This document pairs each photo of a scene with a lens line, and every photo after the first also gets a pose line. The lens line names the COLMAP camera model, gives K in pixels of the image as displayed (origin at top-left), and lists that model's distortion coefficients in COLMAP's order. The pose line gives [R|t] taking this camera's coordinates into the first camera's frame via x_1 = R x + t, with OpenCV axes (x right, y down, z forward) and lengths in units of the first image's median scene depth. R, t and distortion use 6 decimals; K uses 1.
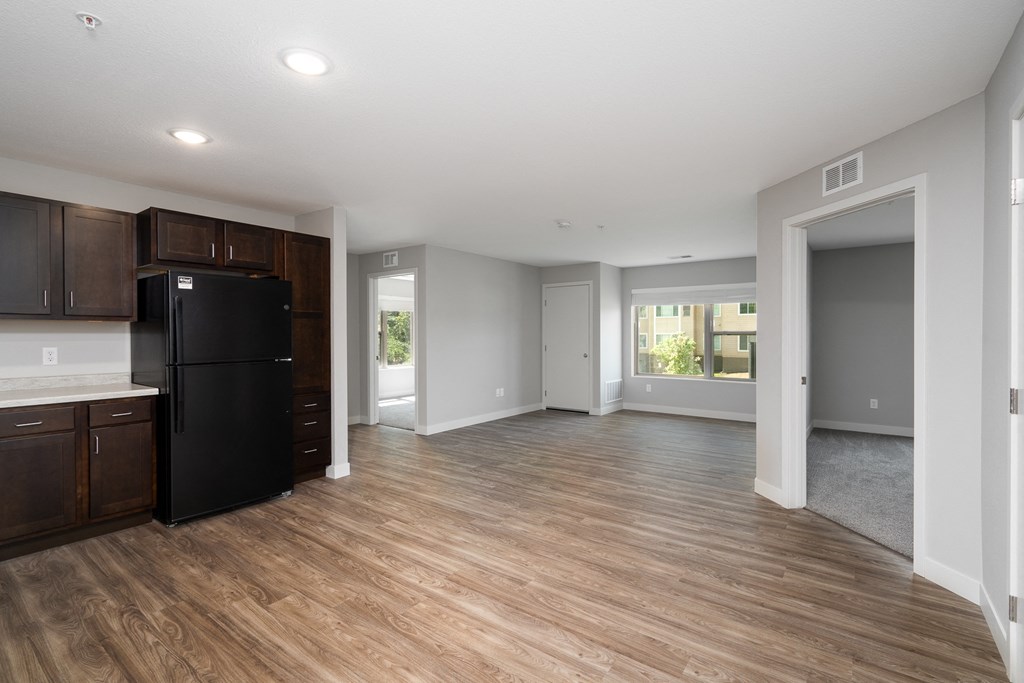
lens RADIAL K [[477.9, 0, 512.0], [0, 477.9, 341.5], [0, 0, 1]] dist [-0.004926, 0.001110]
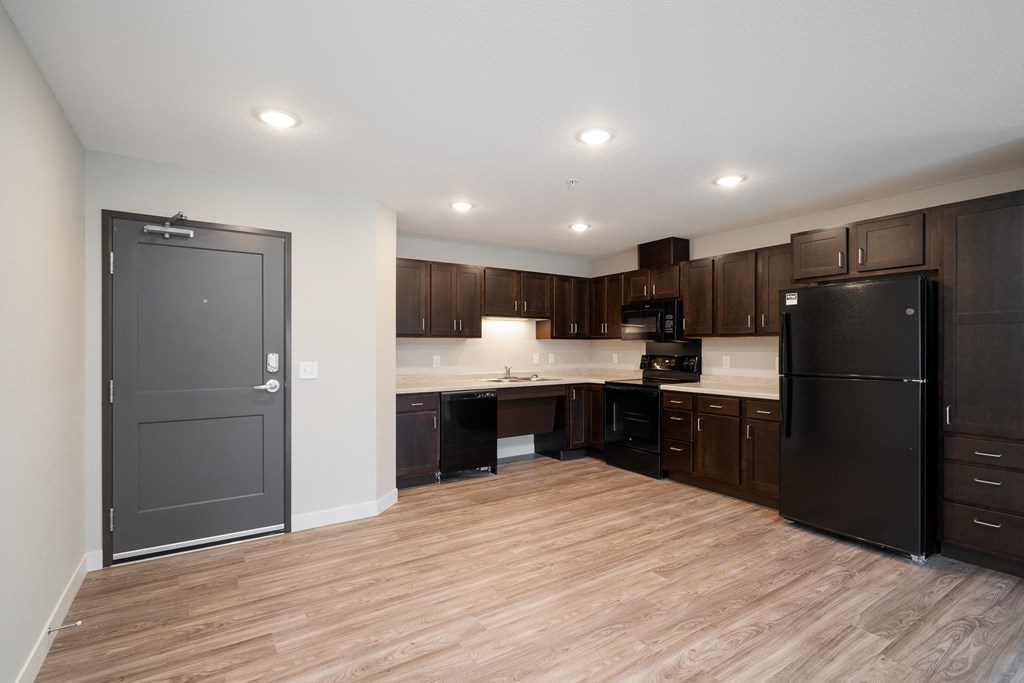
lens RADIAL K [[477.9, 0, 512.0], [0, 477.9, 341.5], [0, 0, 1]] dist [-0.004926, 0.001110]
pose [[-0.347897, -0.010941, -0.937469, 0.579572], [-0.012866, 0.999893, -0.006895, -0.013562], [0.937445, 0.009663, -0.348000, 0.832592]]
